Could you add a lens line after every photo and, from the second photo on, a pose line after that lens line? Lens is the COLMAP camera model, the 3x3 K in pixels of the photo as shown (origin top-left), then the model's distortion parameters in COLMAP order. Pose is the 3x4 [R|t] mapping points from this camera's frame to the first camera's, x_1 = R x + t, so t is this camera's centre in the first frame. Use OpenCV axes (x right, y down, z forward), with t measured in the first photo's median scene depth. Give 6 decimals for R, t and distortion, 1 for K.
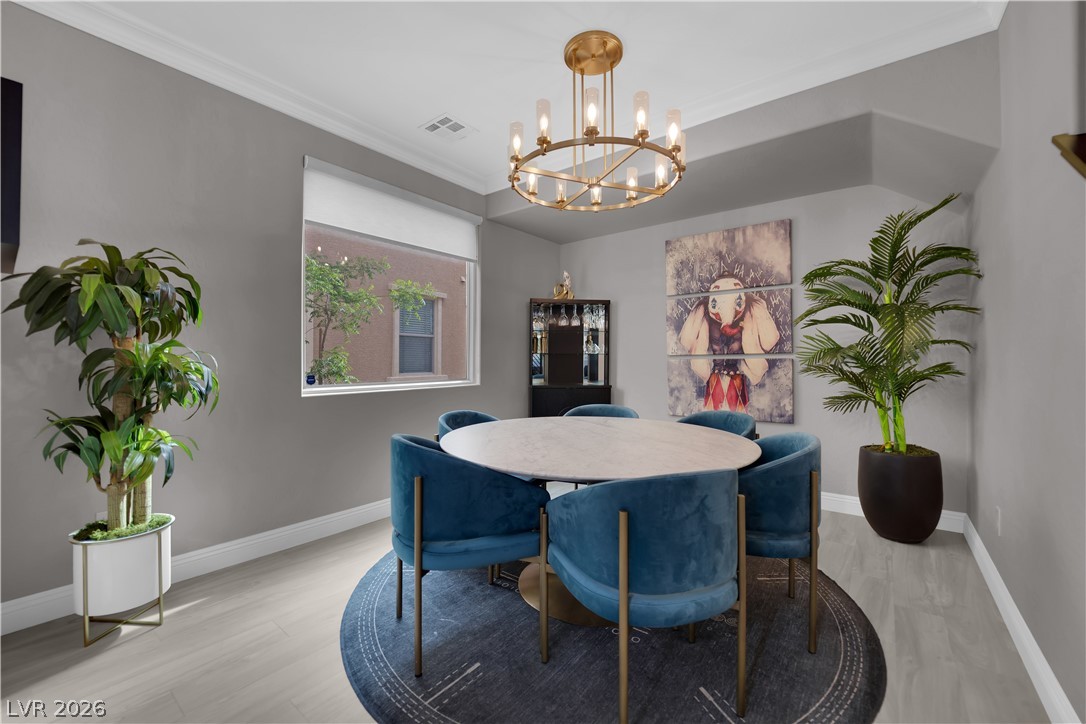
lens RADIAL K [[434.2, 0, 539.3], [0, 434.2, 357.4], [0, 0, 1]] dist [-0.011785, -0.002701]
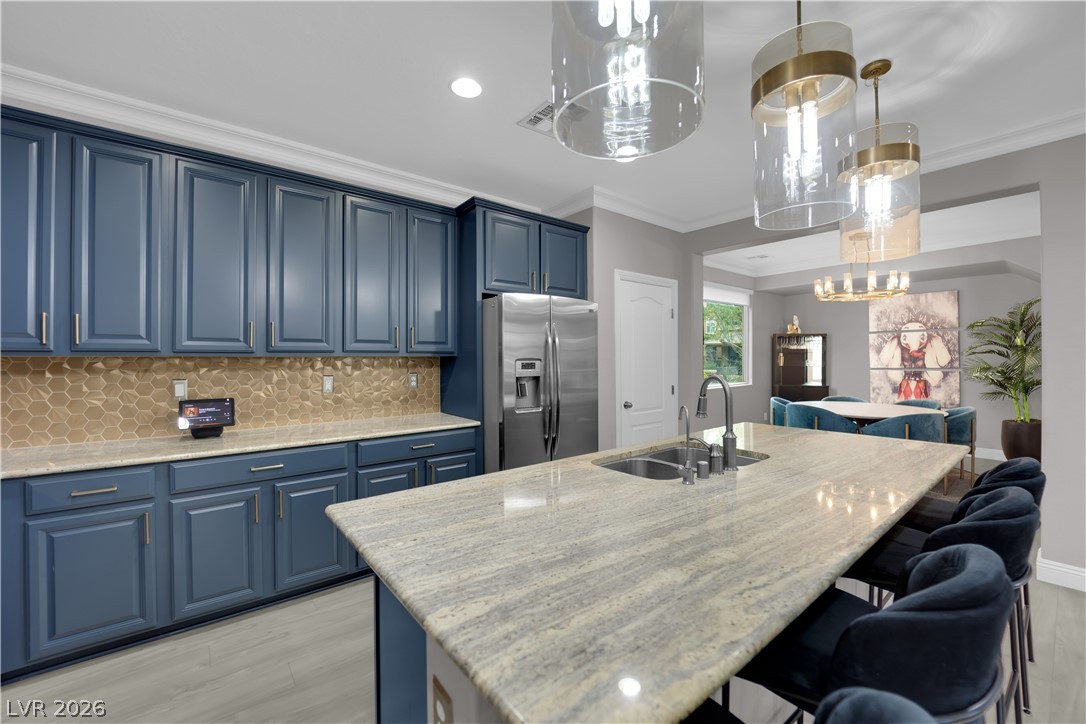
lens RADIAL K [[434.2, 0, 545.6], [0, 434.2, 357.2], [0, 0, 1]] dist [-0.011785, -0.002701]
pose [[0.975157, -0.006046, -0.221430, -0.609302], [0.007280, 0.999962, 0.004757, -0.068686], [0.221393, -0.006251, 0.975165, -0.973215]]
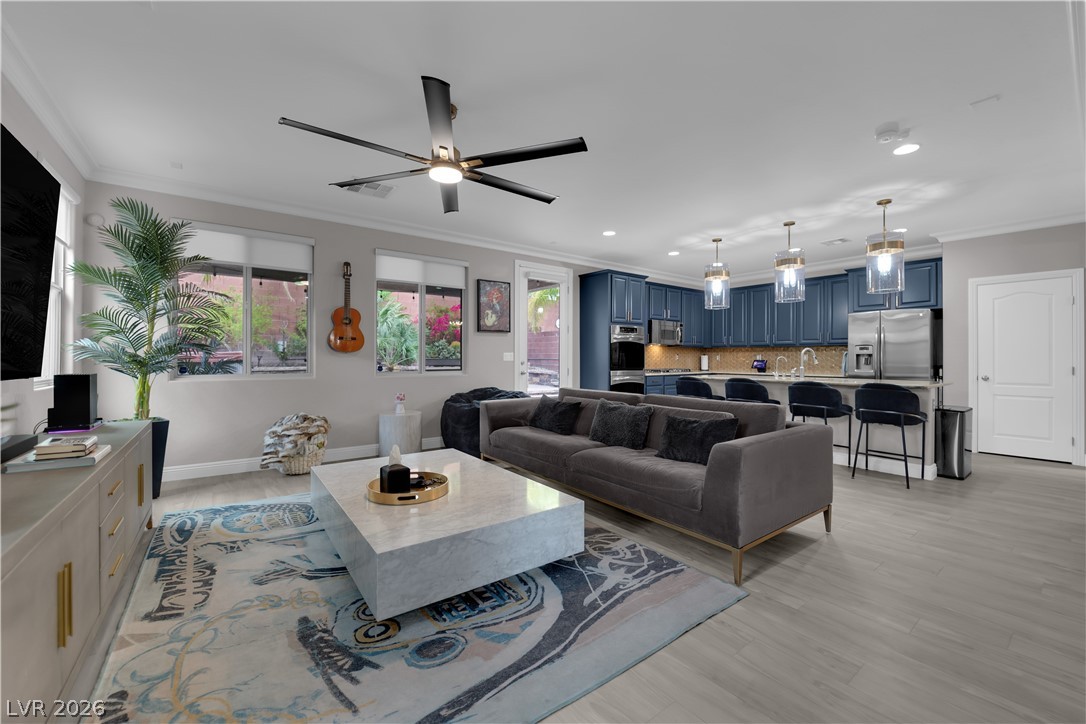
lens RADIAL K [[434.2, 0, 544.8], [0, 434.2, 358.0], [0, 0, 1]] dist [-0.011785, -0.002701]
pose [[-0.250761, -0.002601, -0.968046, 1.071593], [0.003755, 0.999986, -0.003660, -0.011019], [0.968042, -0.004553, -0.250747, -0.937756]]
